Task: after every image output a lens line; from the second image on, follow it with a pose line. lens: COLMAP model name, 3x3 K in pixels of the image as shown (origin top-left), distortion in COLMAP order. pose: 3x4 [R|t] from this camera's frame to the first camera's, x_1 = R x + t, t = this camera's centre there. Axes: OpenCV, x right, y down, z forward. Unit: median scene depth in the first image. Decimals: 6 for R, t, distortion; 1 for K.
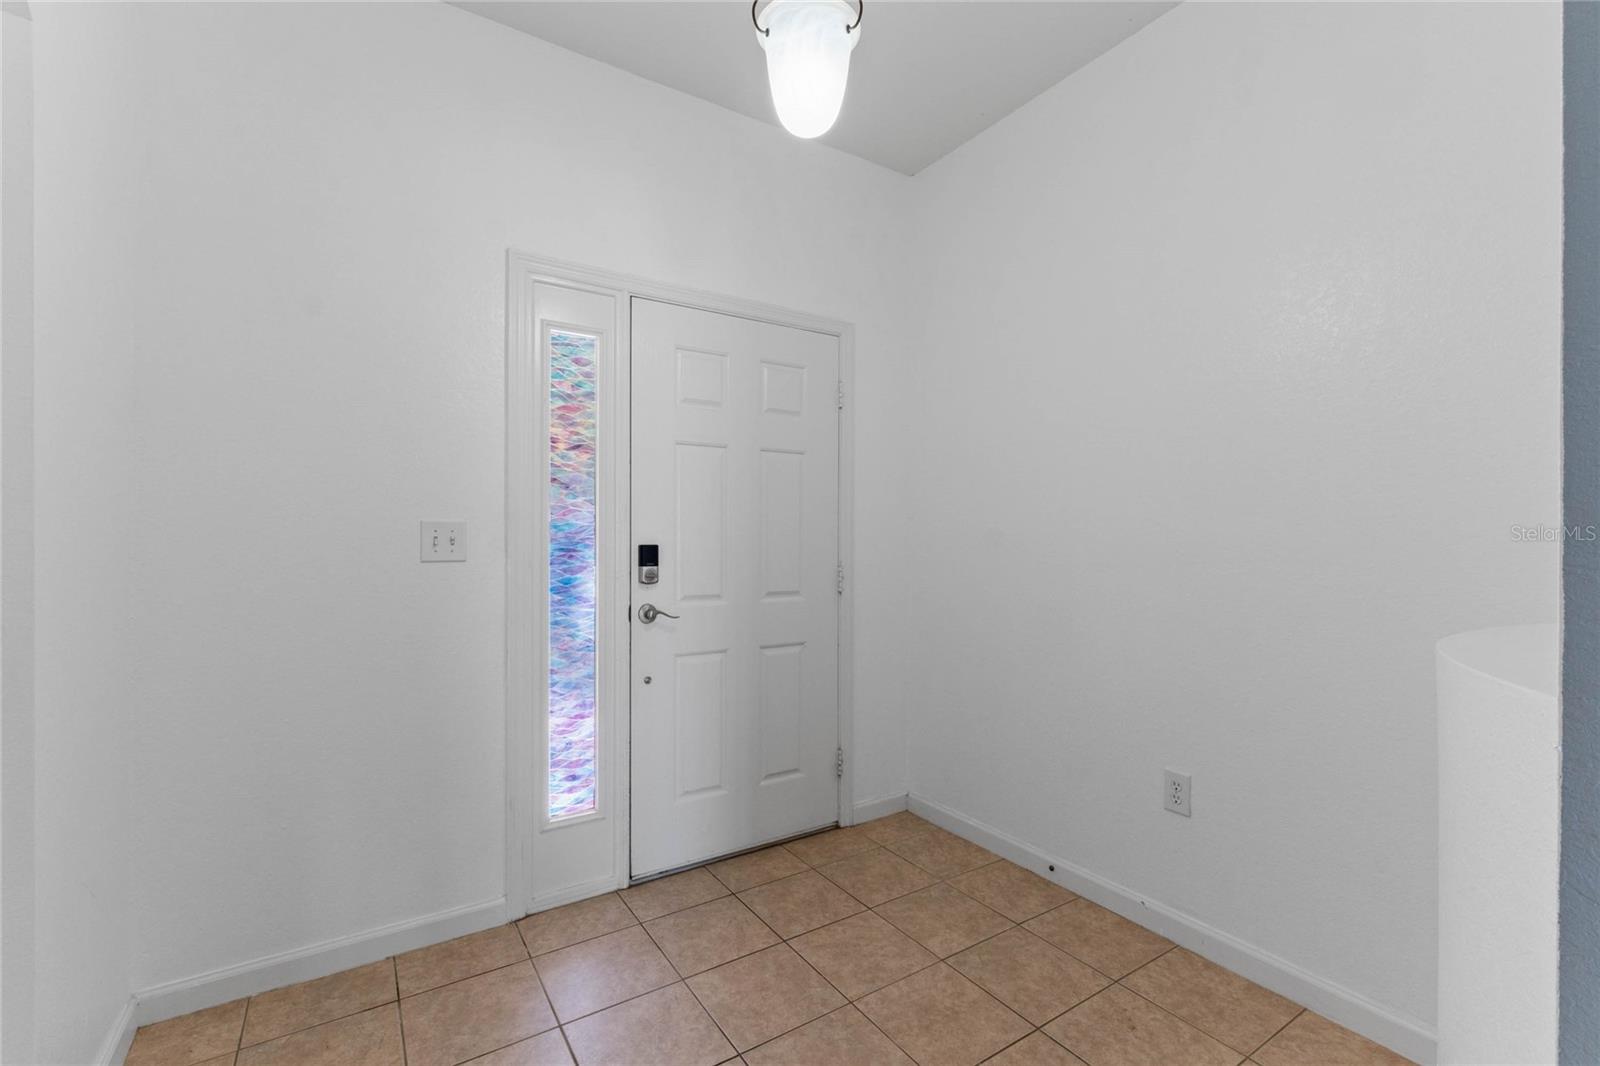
lens RADIAL K [[685.2, 0, 795.9], [0, 685.2, 540.4], [0, 0, 1]] dist [0.013336, -0.000574]
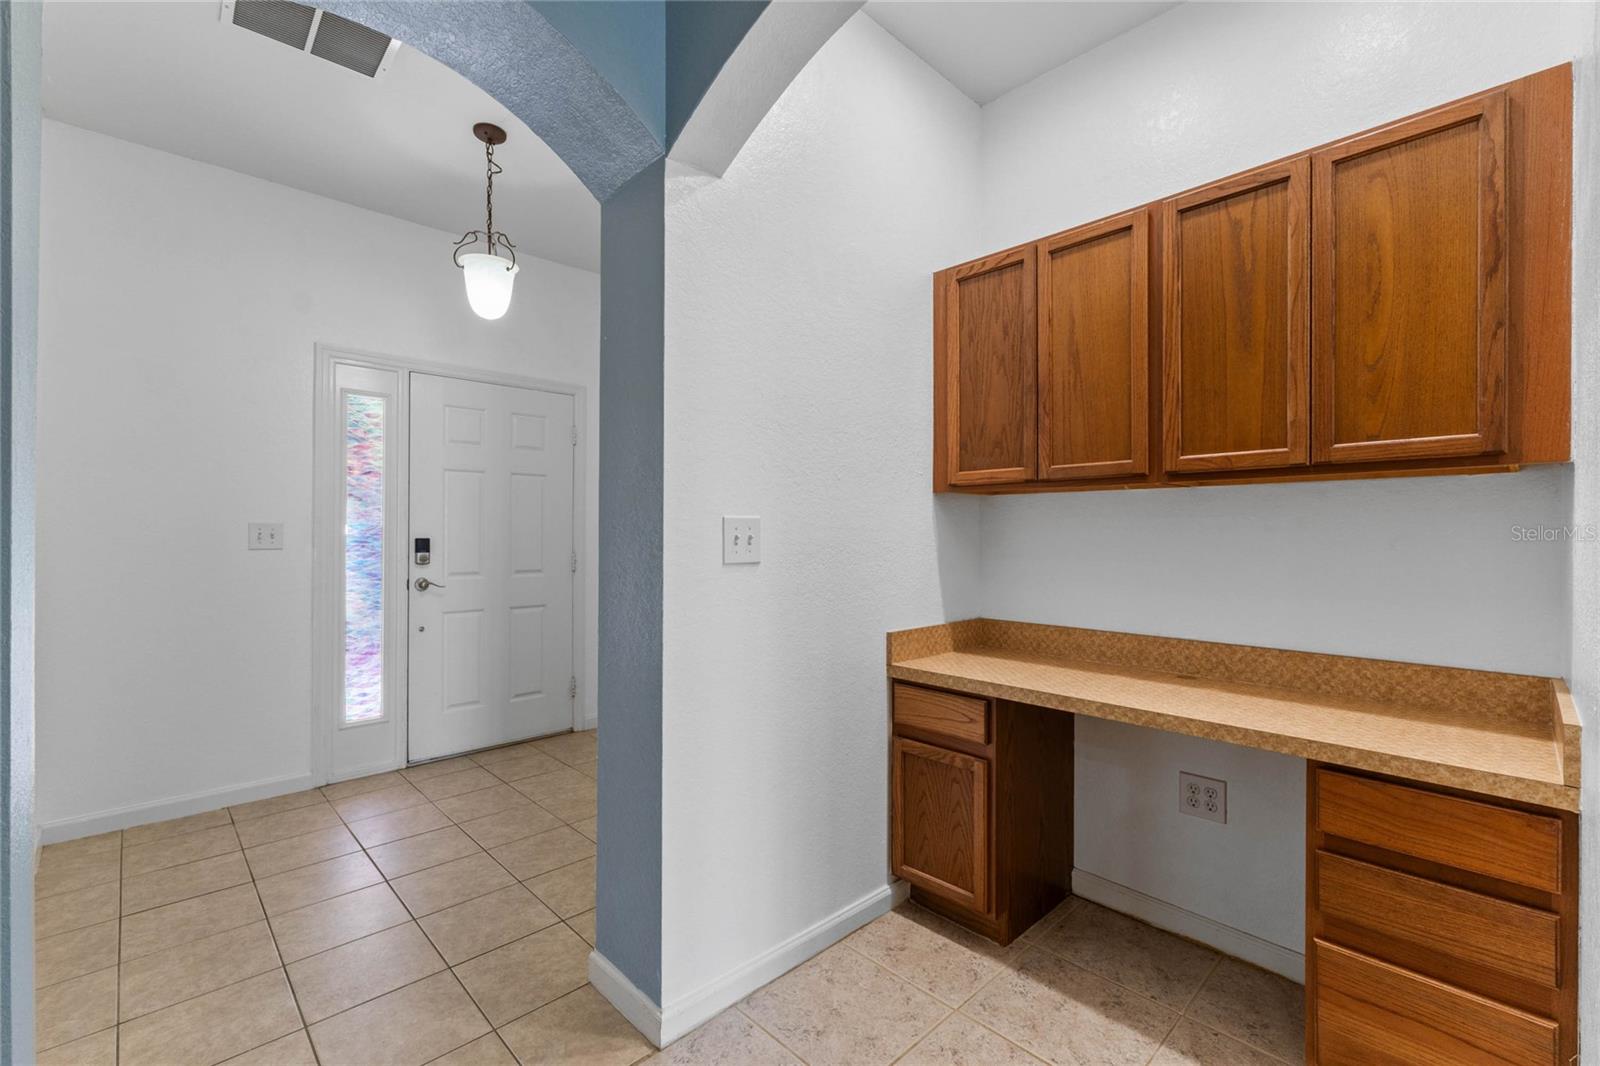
lens RADIAL K [[685.2, 0, 803.9], [0, 685.2, 529.8], [0, 0, 1]] dist [0.013336, -0.000574]
pose [[0.981497, -0.000729, 0.191476, 0.323866], [0.002613, 0.999951, -0.009587, 0.004699], [-0.191459, 0.009910, 0.981451, -0.649100]]
